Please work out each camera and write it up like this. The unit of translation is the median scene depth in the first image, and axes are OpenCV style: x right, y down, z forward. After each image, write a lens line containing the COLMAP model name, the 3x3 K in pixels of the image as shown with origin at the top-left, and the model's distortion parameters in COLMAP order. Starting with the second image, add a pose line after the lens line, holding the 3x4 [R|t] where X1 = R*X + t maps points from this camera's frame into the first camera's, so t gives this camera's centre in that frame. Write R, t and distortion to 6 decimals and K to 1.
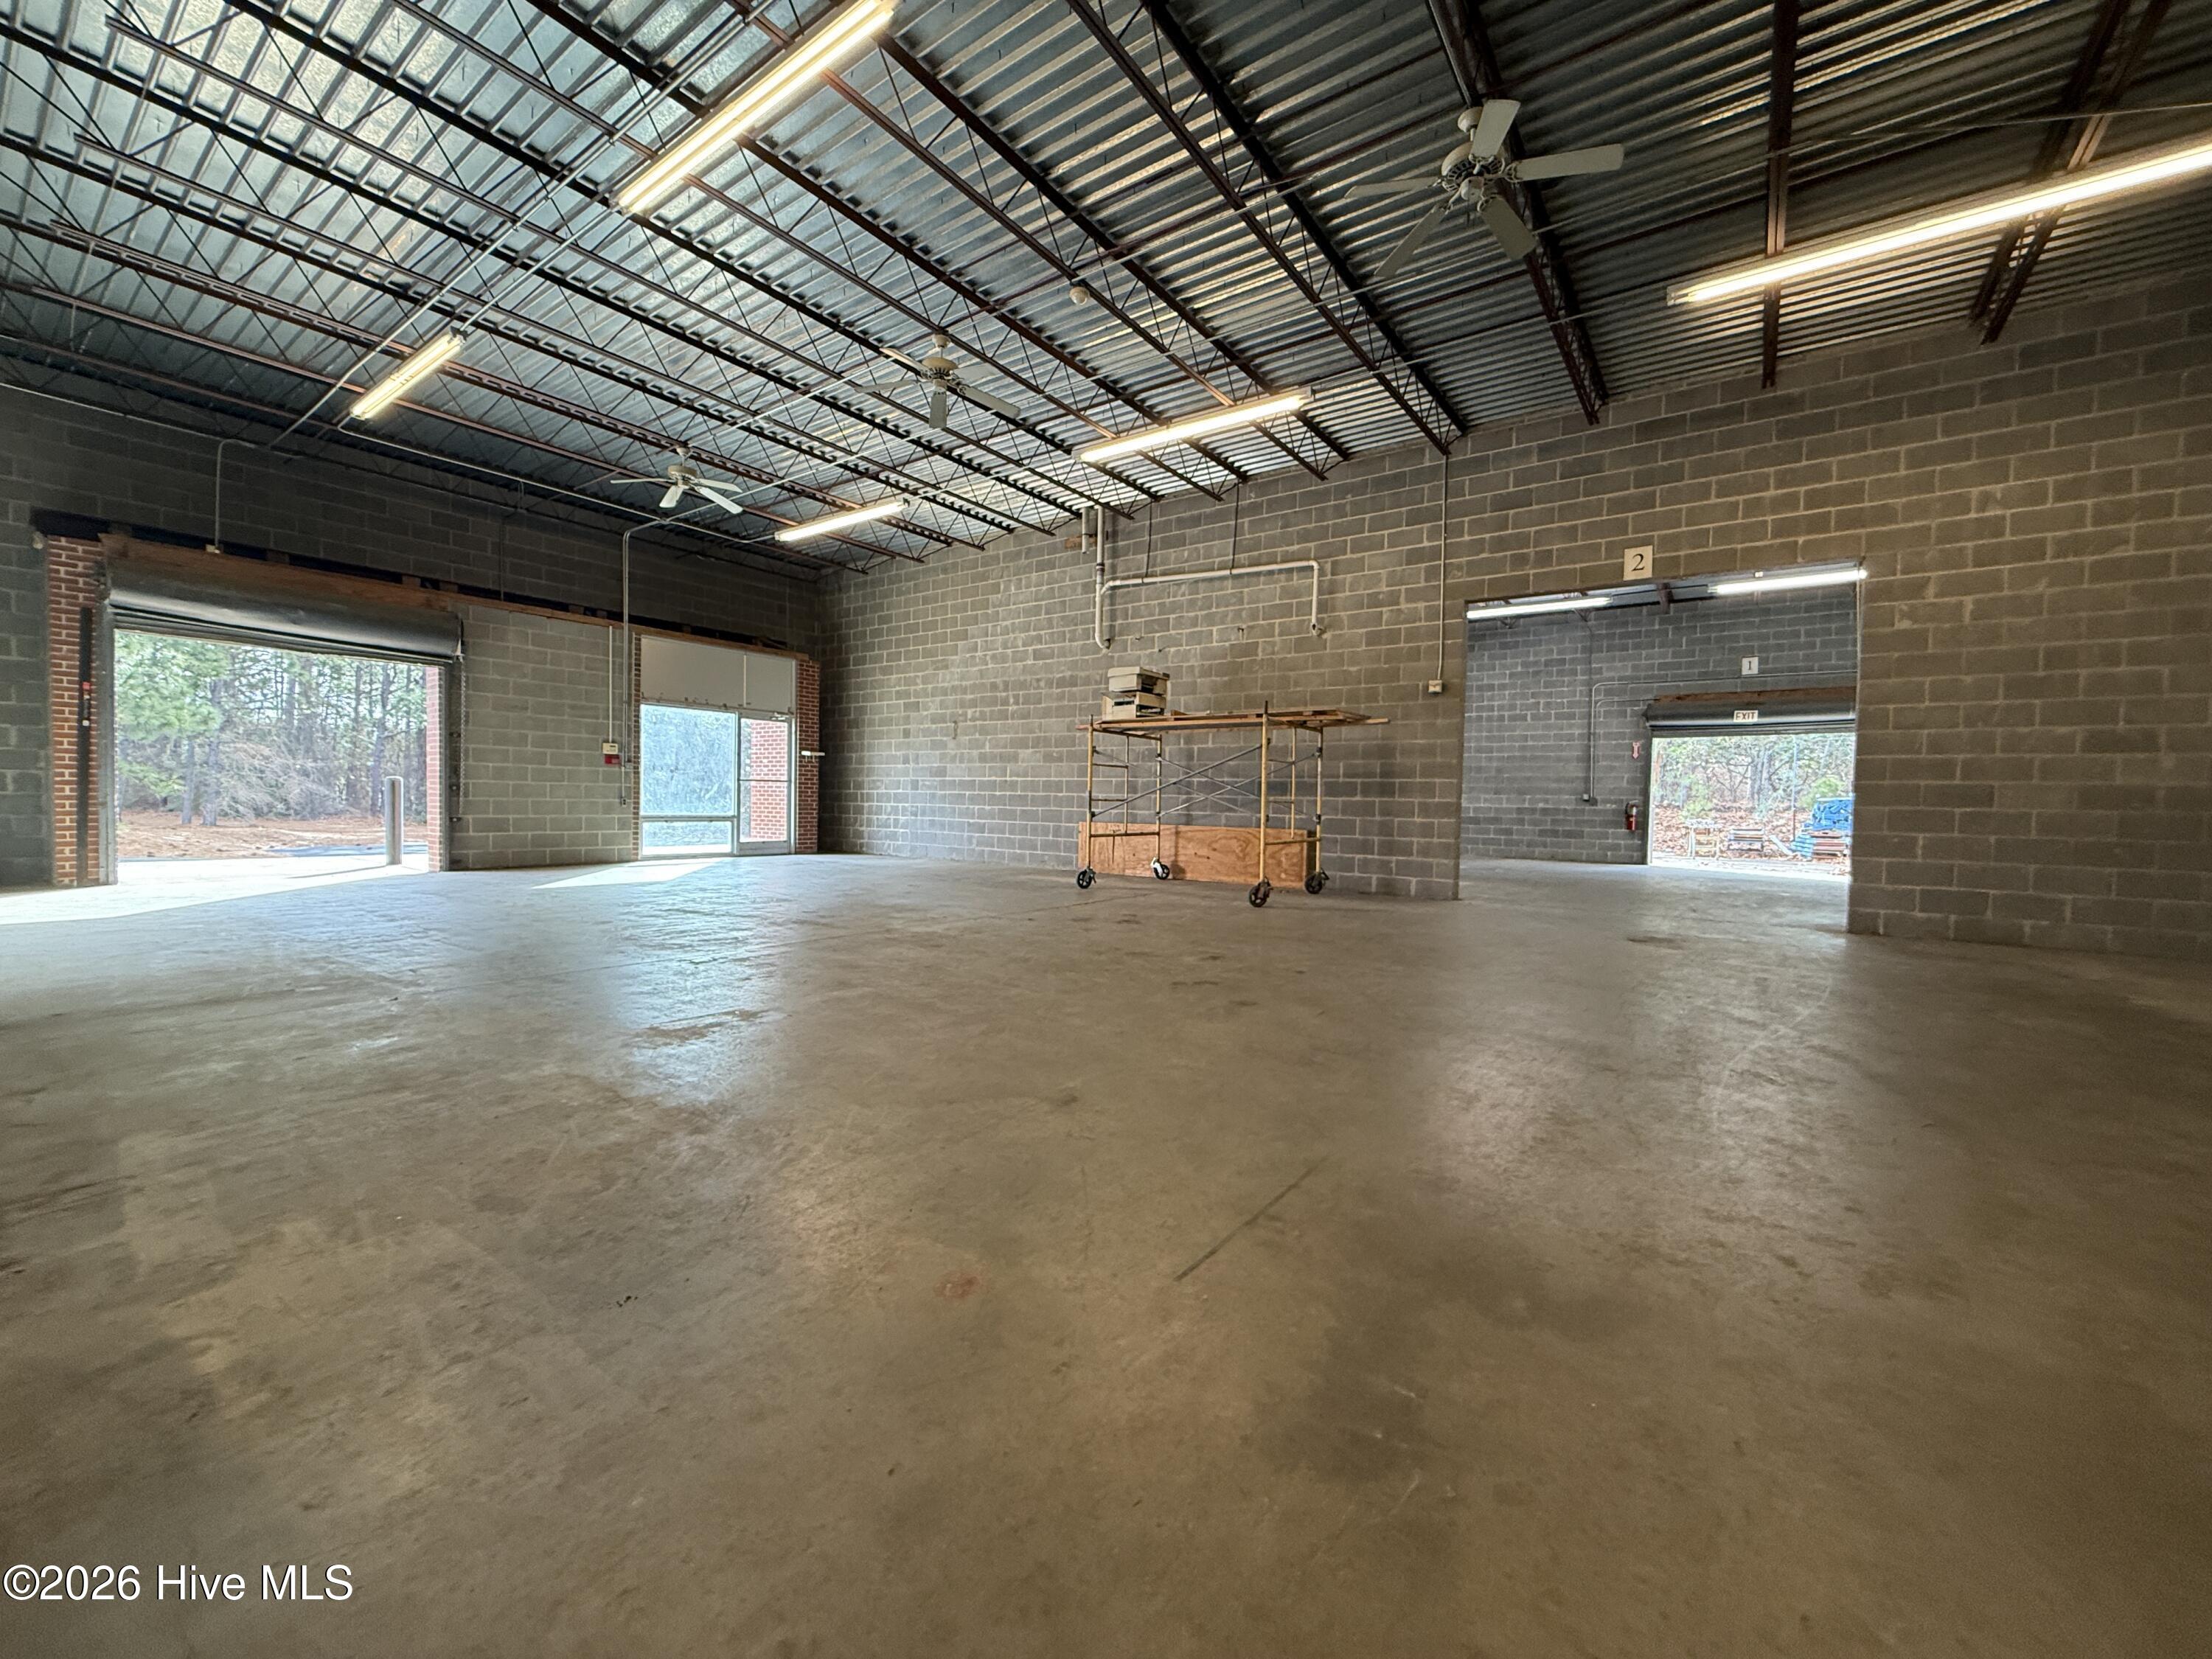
lens RADIAL K [[877.1, 0, 1099.0], [0, 877.1, 826.3], [0, 0, 1]] dist [0.000315, 0.000300]
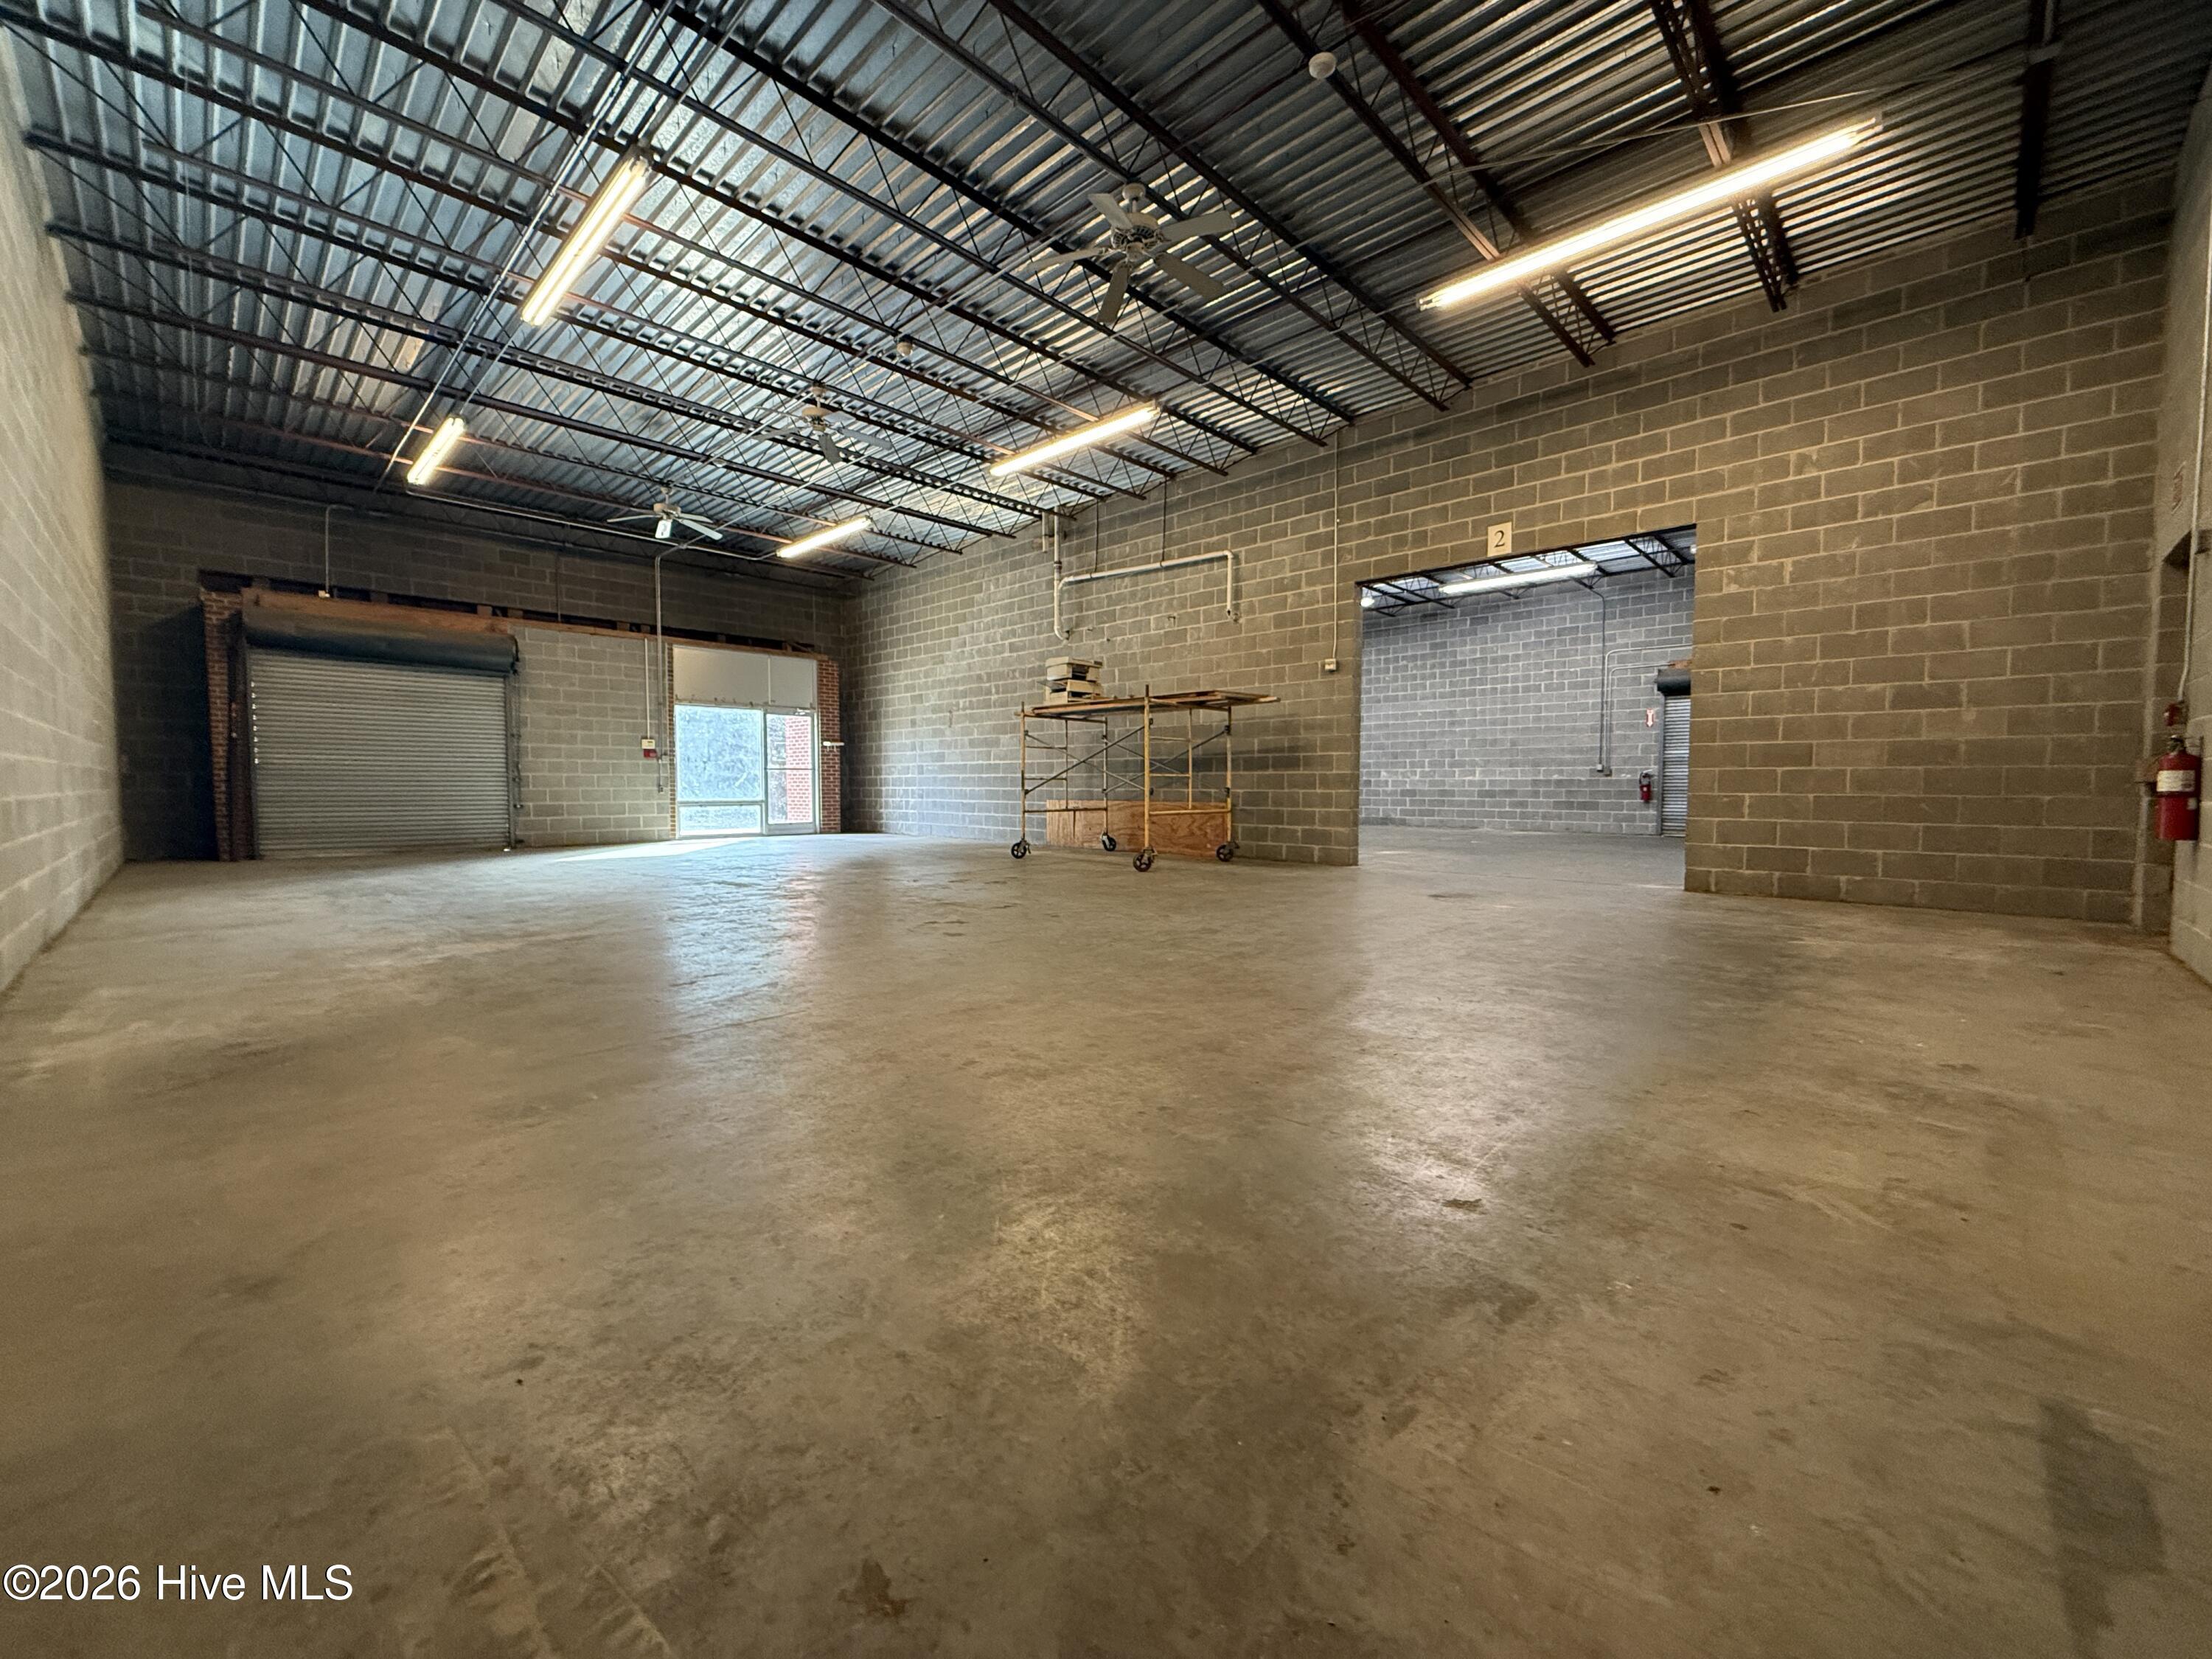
lens RADIAL K [[877.1, 0, 1099.0], [0, 877.1, 826.3], [0, 0, 1]] dist [0.000315, 0.000300]
pose [[0.989946, -0.013200, -0.140828, 0.228154], [0.015627, 0.999748, 0.016140, 0.013019], [0.140579, -0.018179, 0.989903, -0.083435]]
